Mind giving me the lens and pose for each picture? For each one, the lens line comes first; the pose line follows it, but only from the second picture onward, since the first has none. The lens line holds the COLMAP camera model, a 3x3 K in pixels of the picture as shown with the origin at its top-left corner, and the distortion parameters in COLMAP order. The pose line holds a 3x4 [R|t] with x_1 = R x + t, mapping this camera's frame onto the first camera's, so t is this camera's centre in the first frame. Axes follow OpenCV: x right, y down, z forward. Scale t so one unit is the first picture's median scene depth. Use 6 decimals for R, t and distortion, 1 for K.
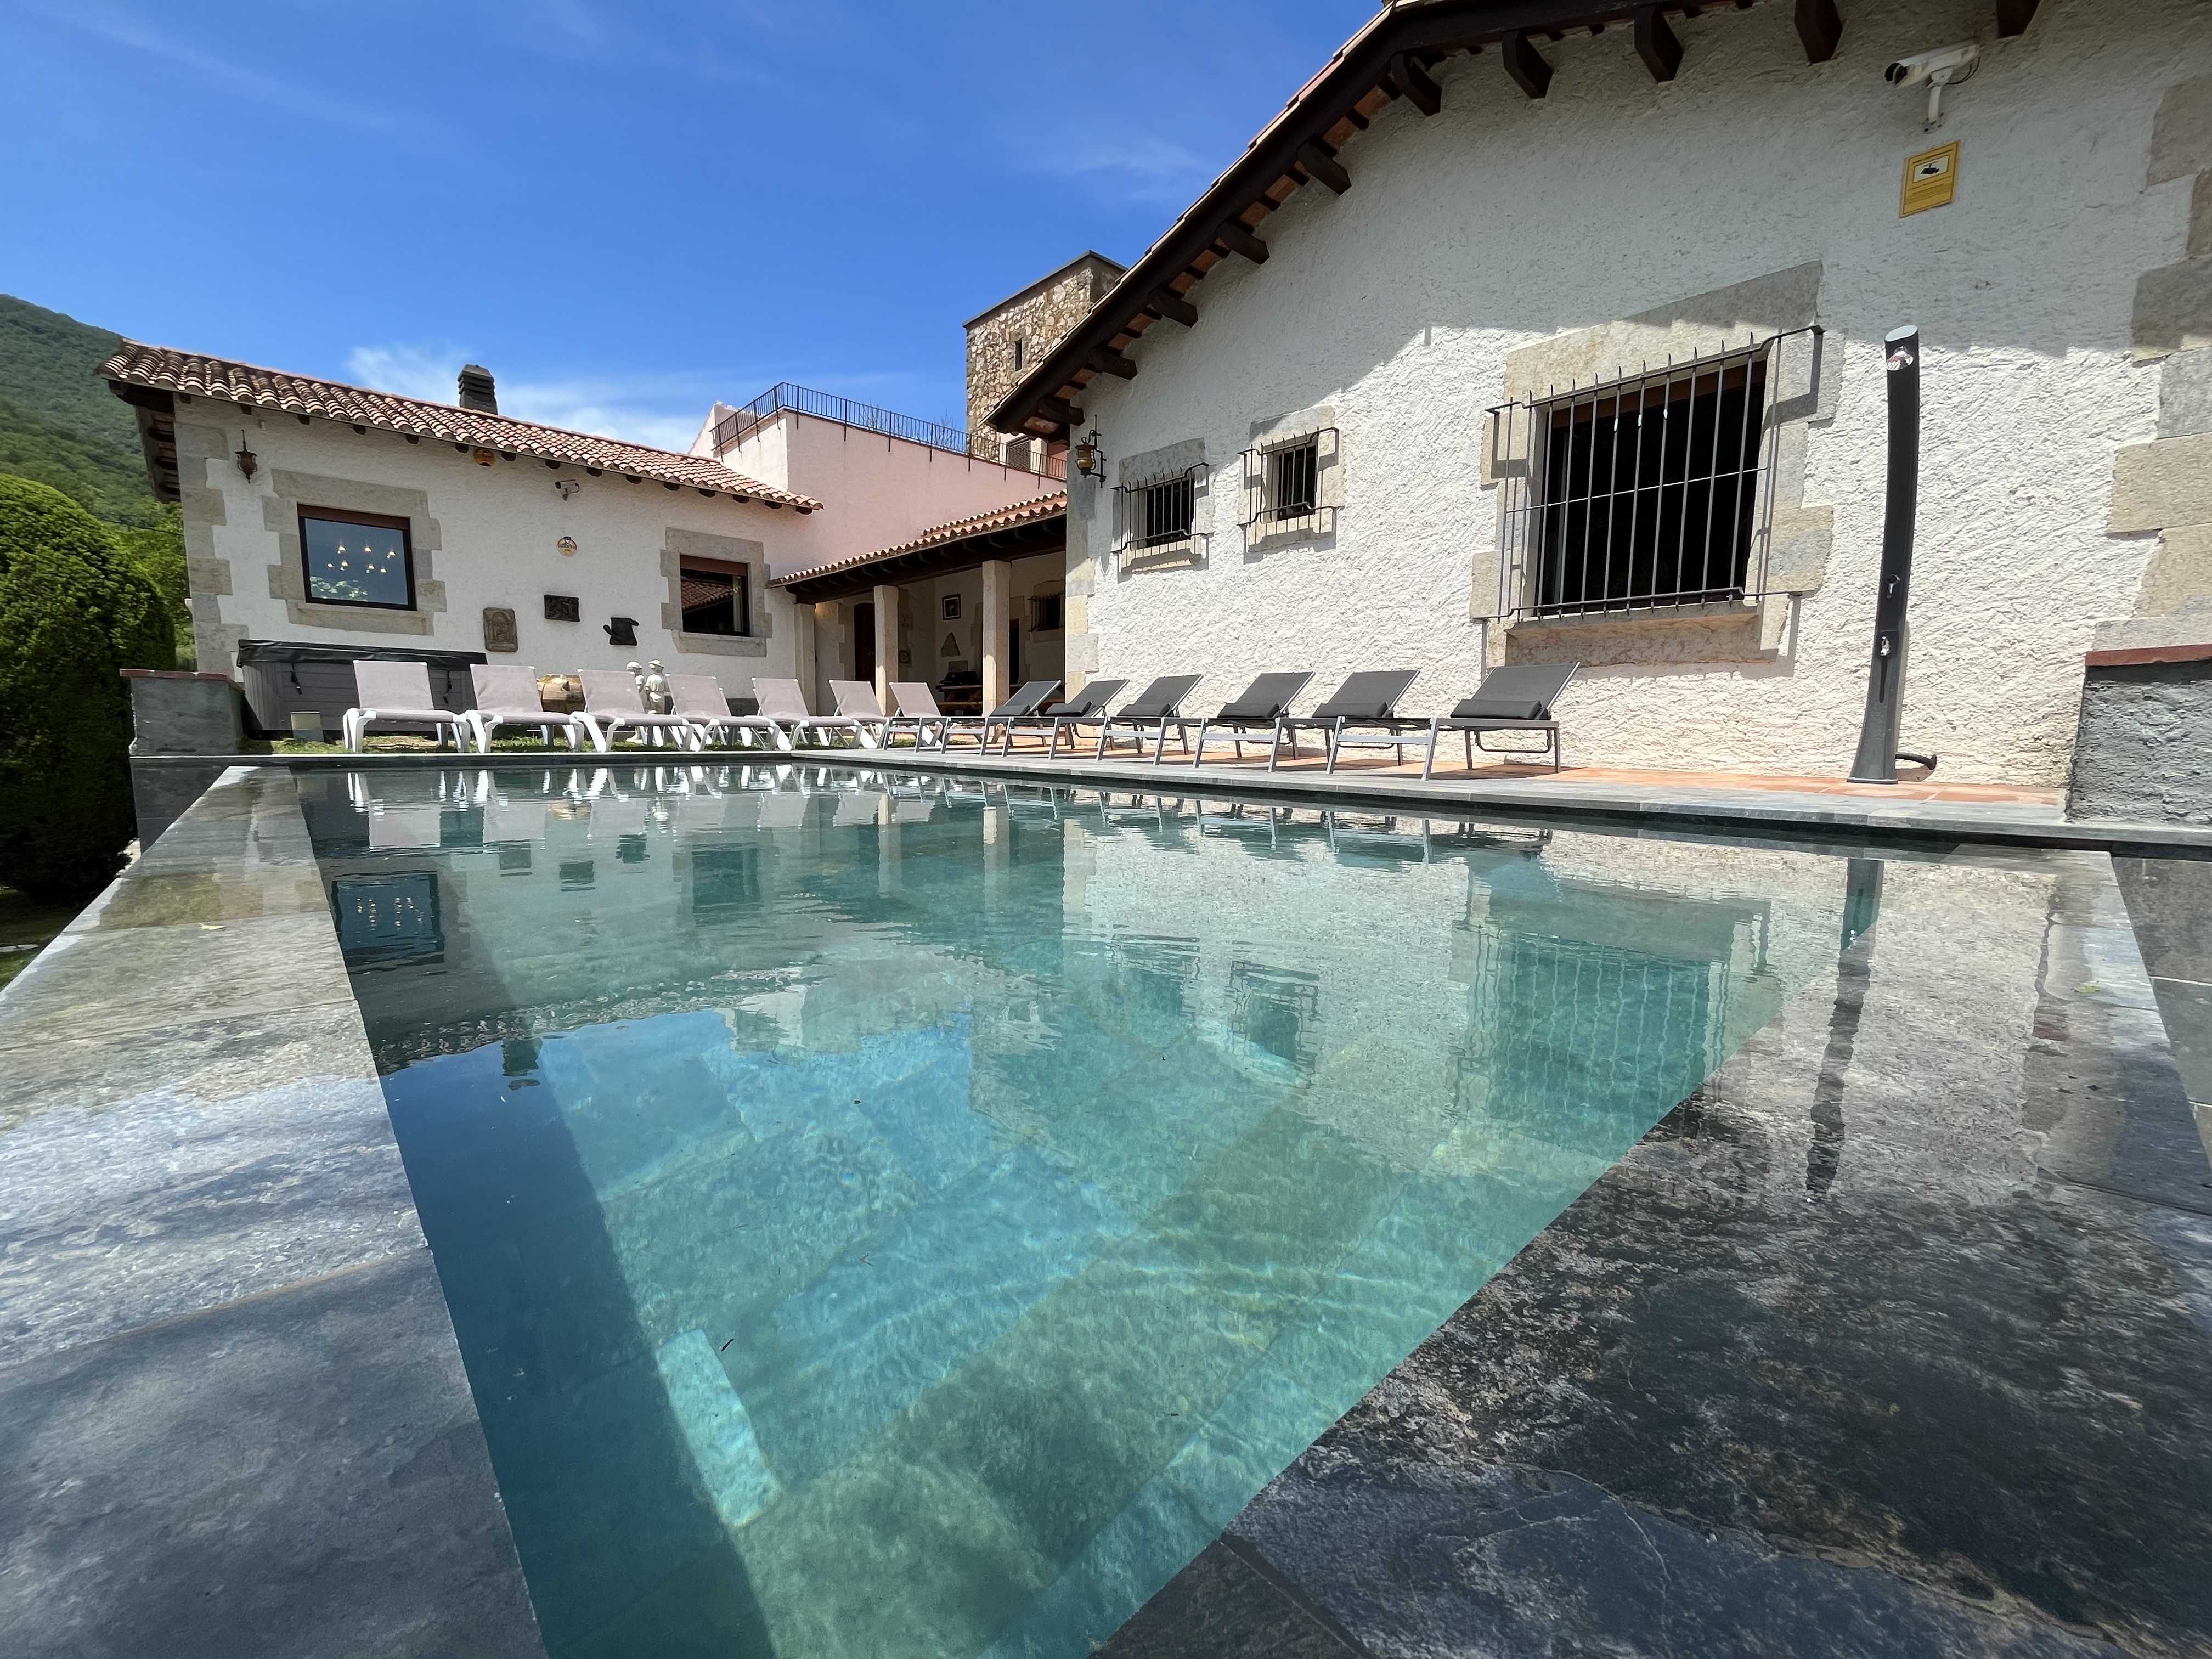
lens RADIAL K [[893.9, 0, 1100.3], [0, 893.9, 835.5], [0, 0, 1]] dist [-0.001337, -0.000423]
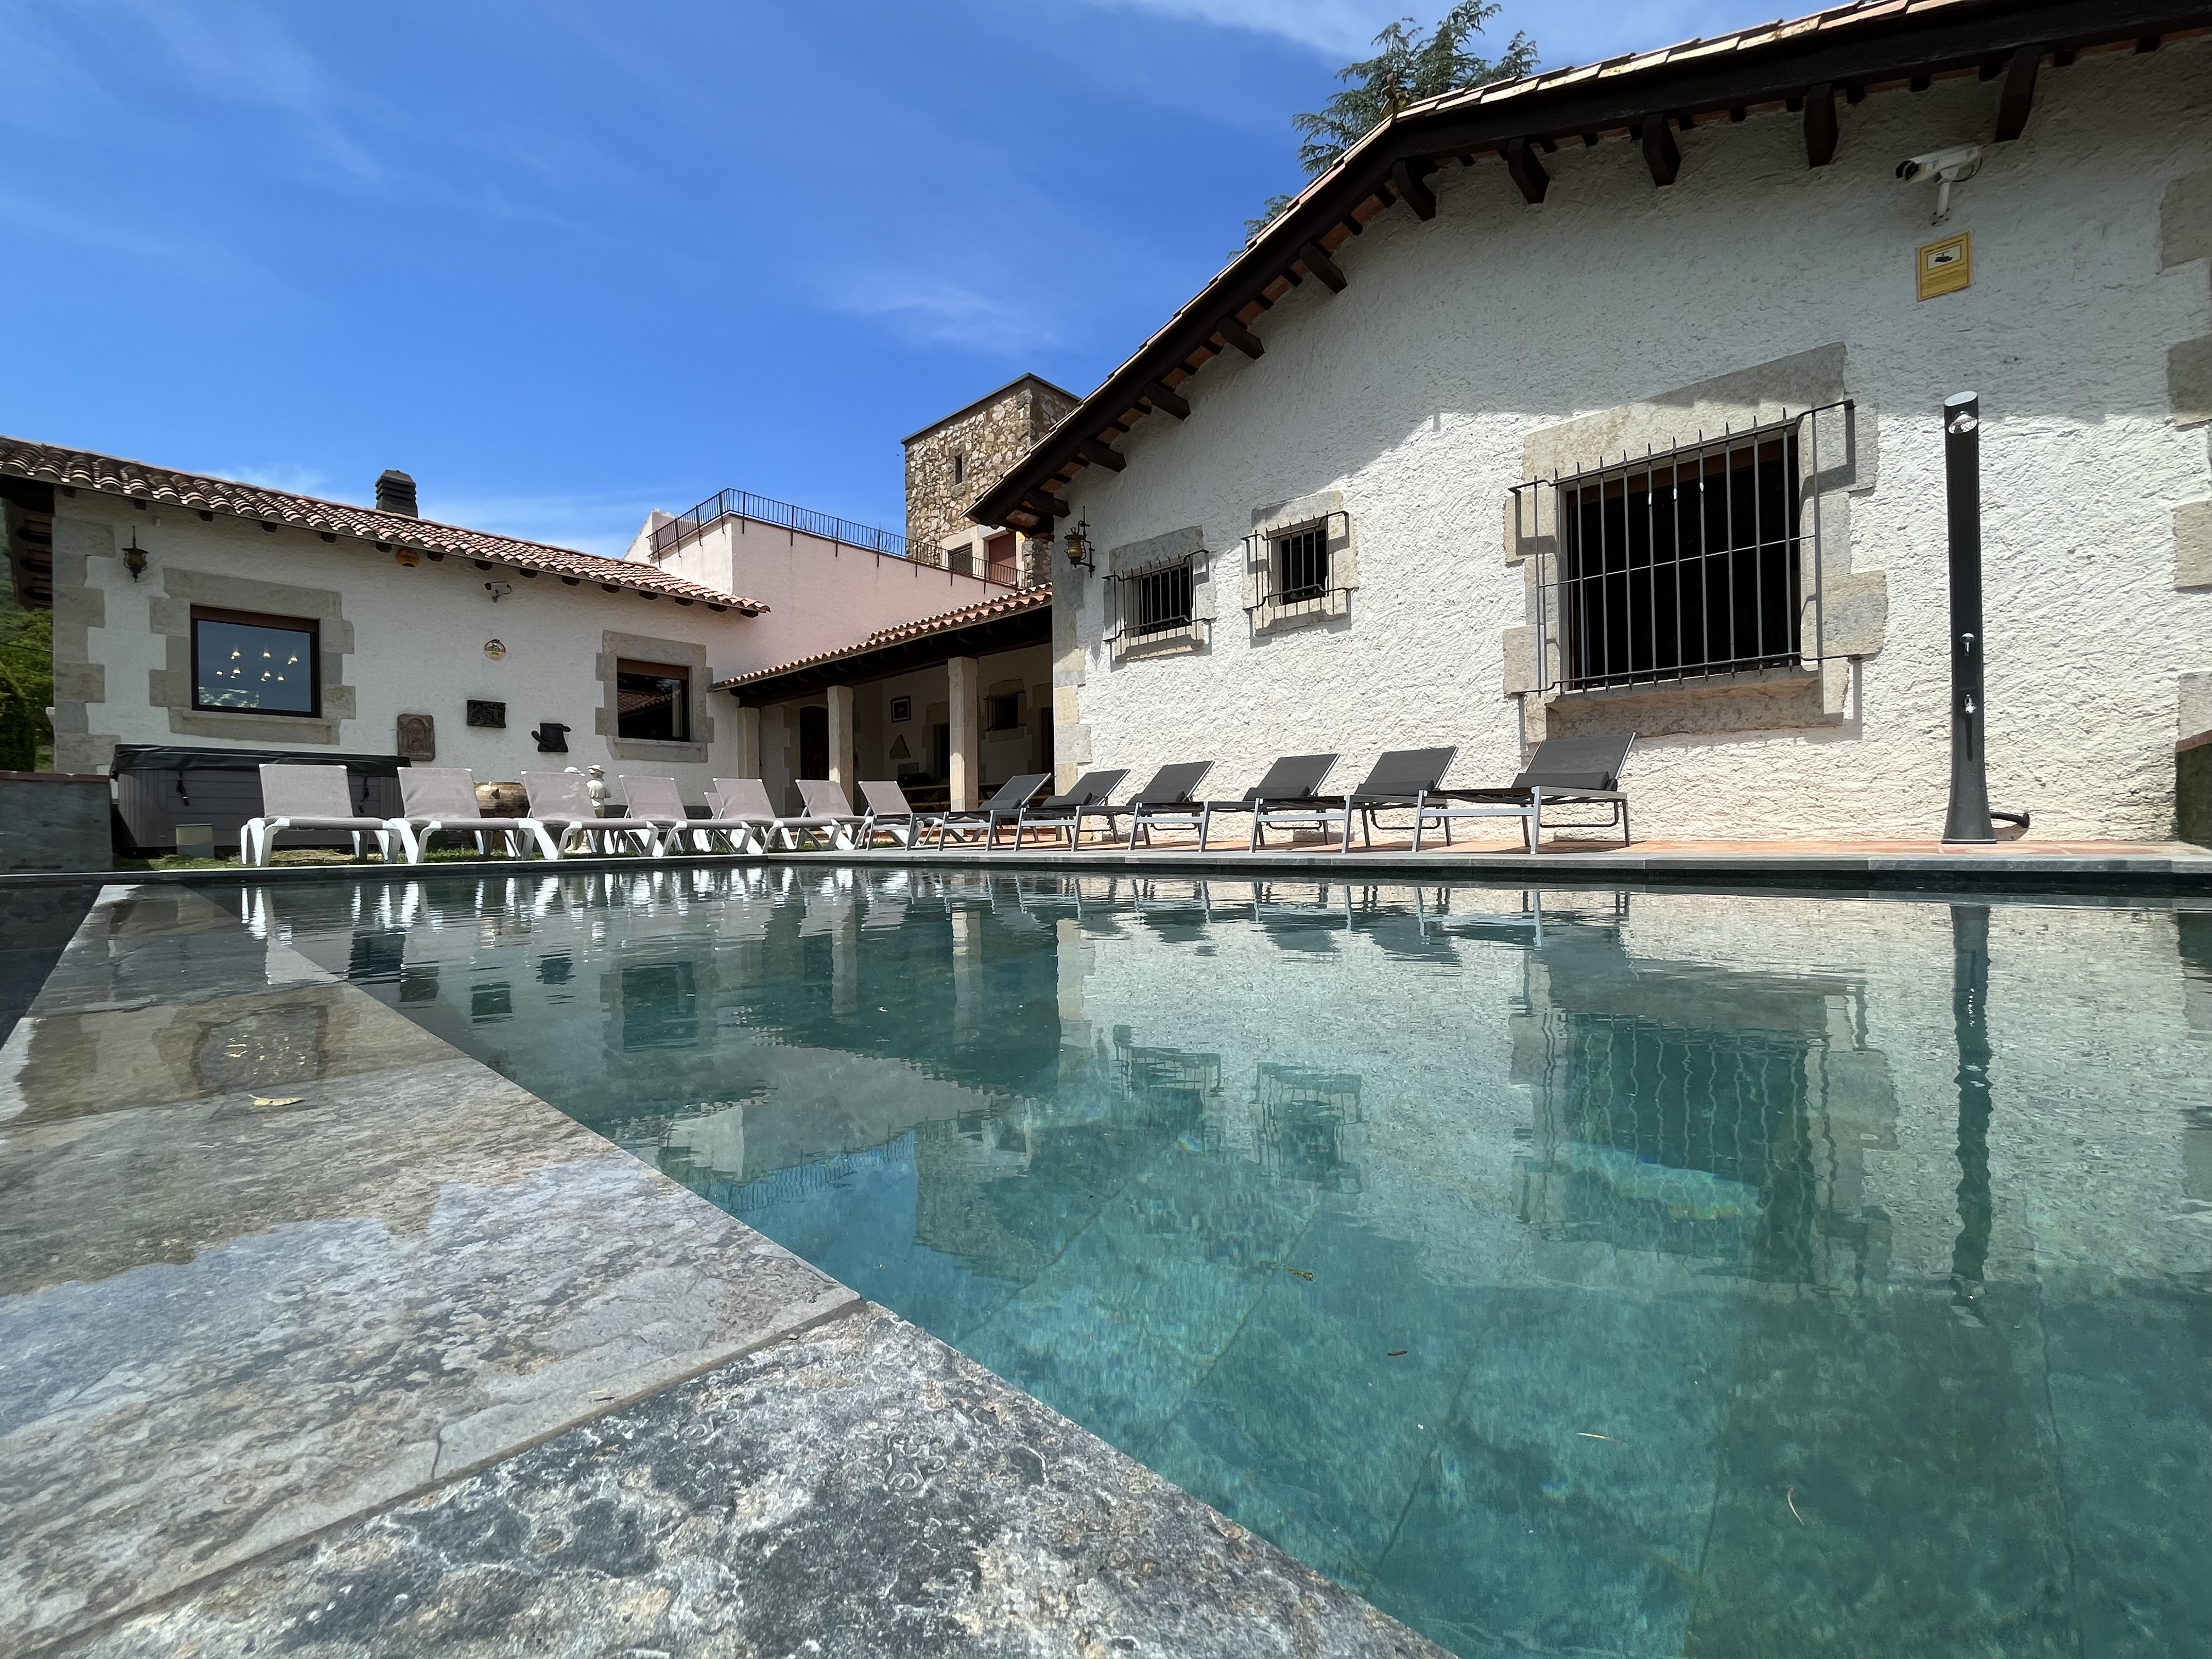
lens RADIAL K [[893.9, 0, 1100.3], [0, 893.9, 835.5], [0, 0, 1]] dist [-0.001337, -0.000423]
pose [[0.995779, -0.027596, 0.087532, -0.100387], [0.037578, 0.992709, -0.114530, 0.004839], [-0.083734, 0.117336, 0.989556, 0.078278]]
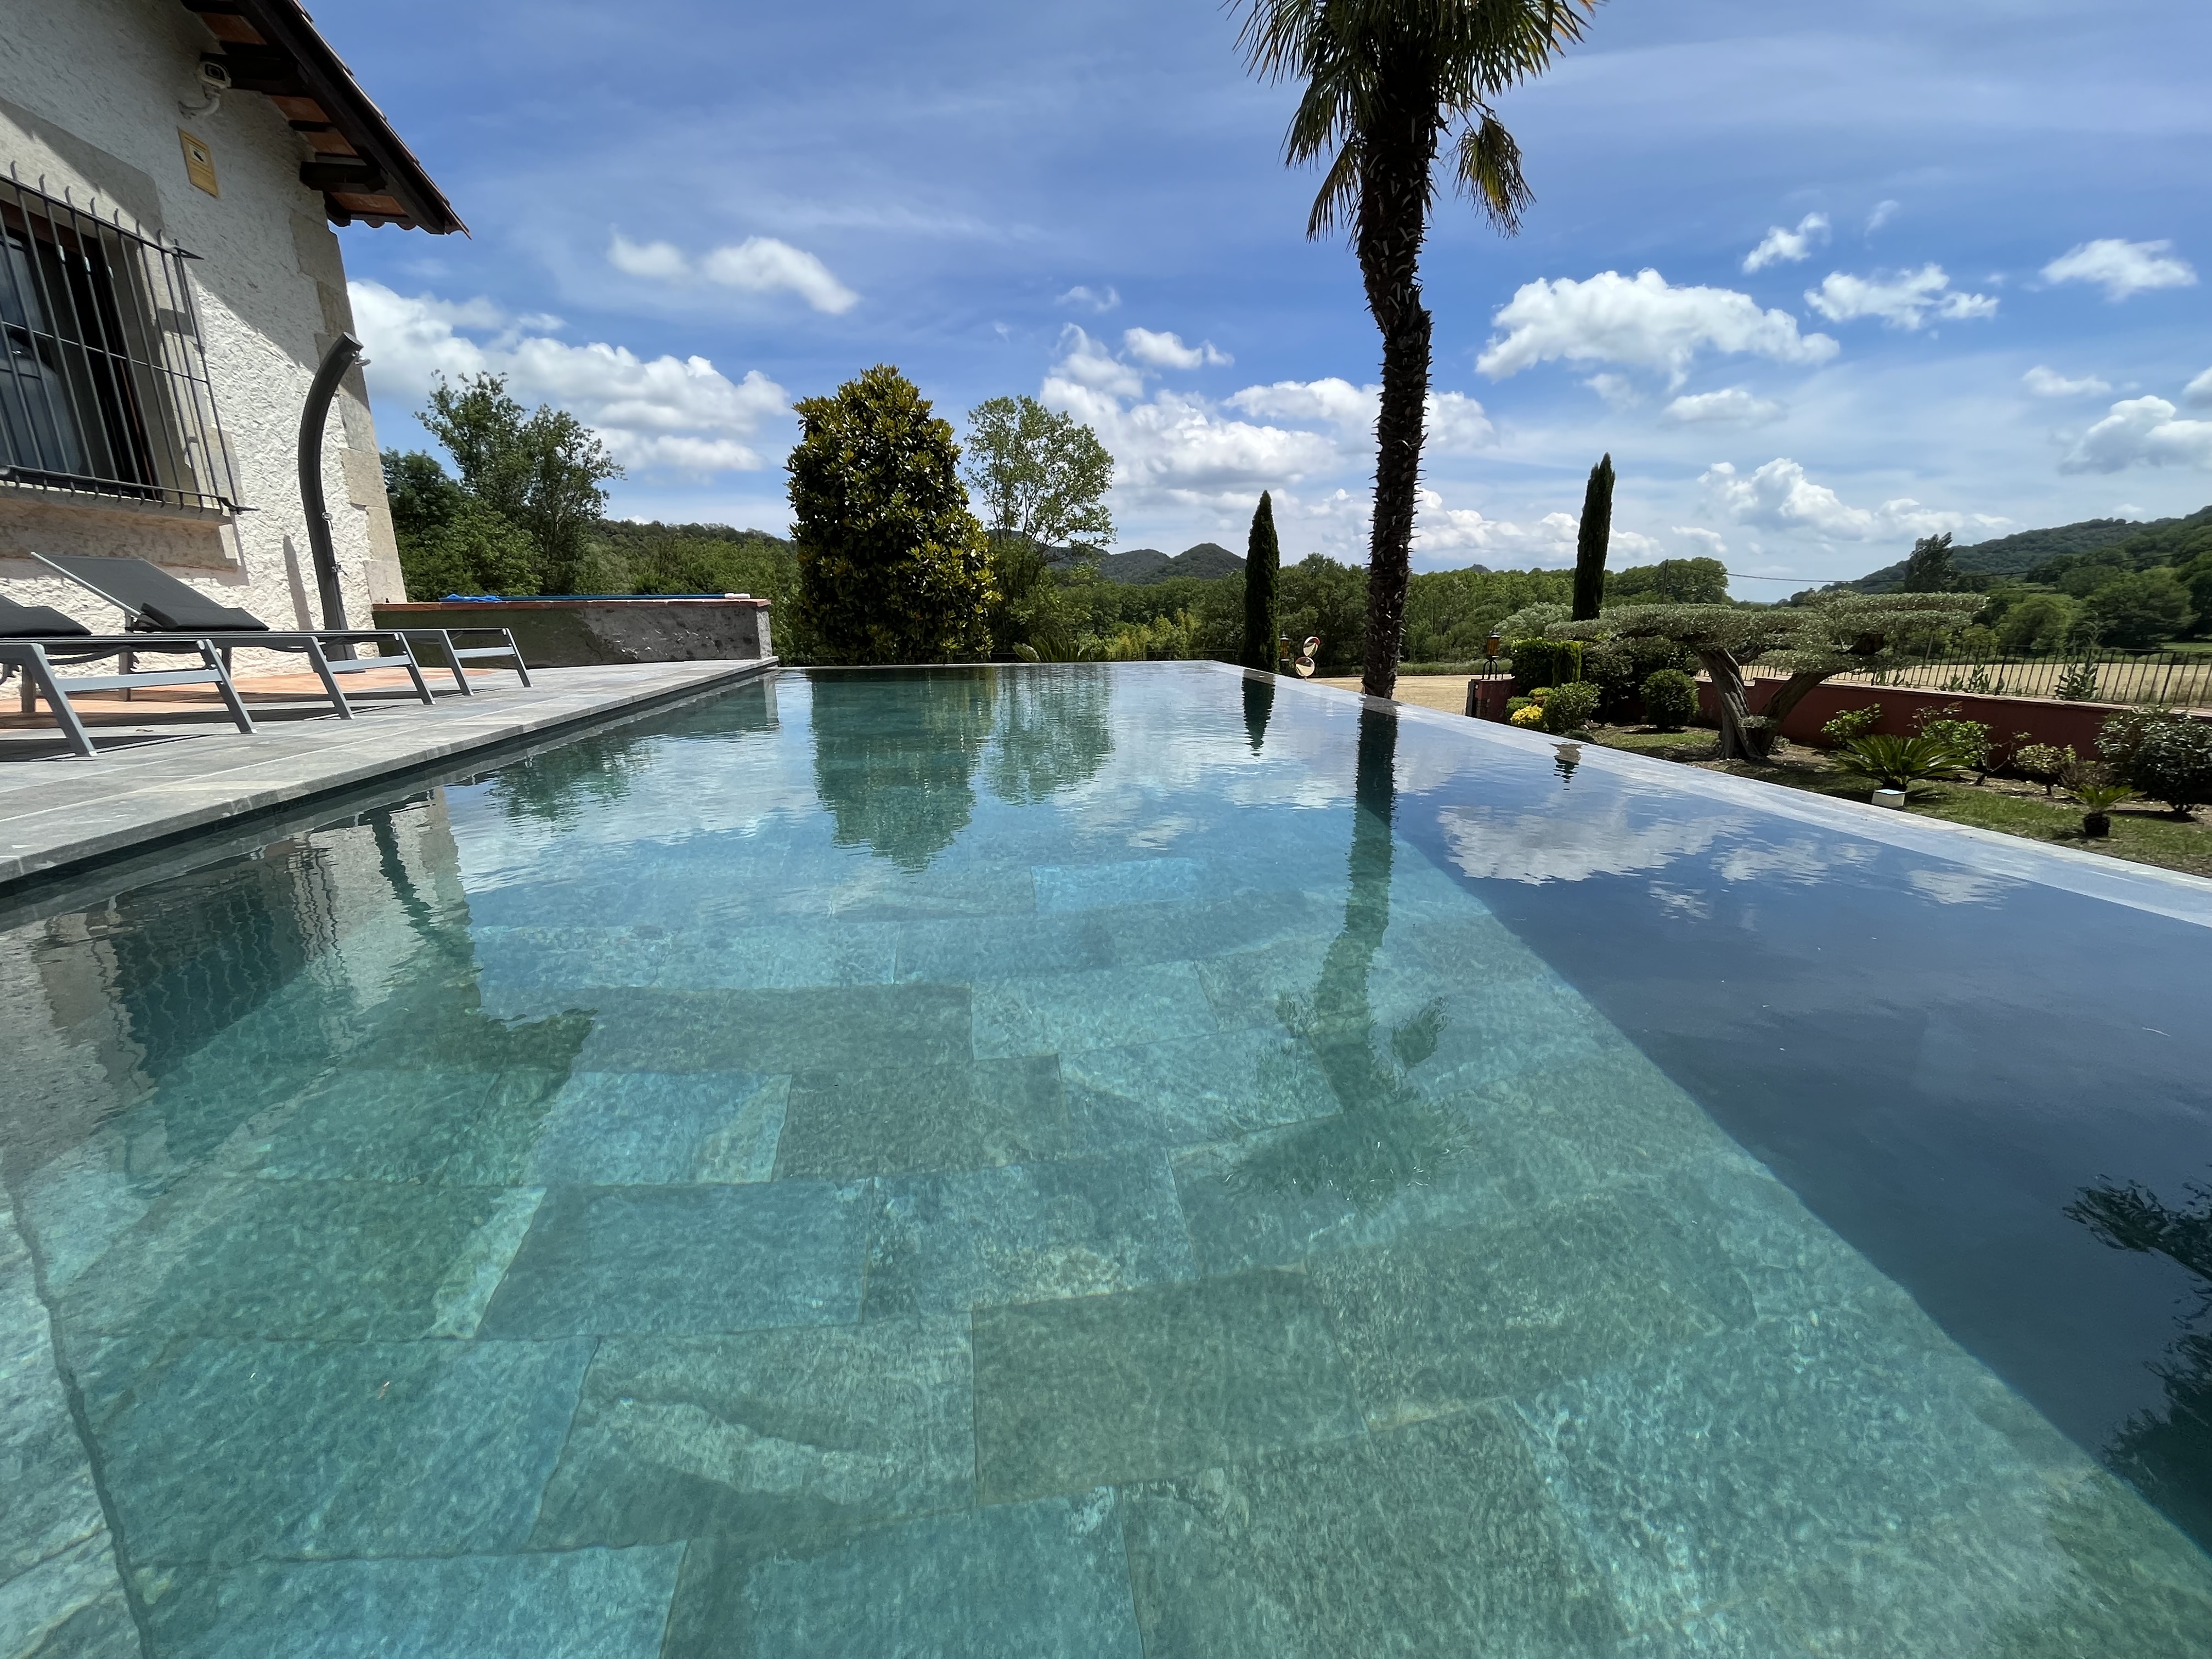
lens RADIAL K [[901.5, 0, 1099.1], [0, 901.5, 830.8], [0, 0, 1]] dist [-0.001776, -0.000807]
pose [[-0.822542, -0.140718, 0.551020, -0.517172], [0.066108, 0.938678, 0.338399, -0.139140], [-0.564849, 0.314774, -0.762799, 0.933437]]
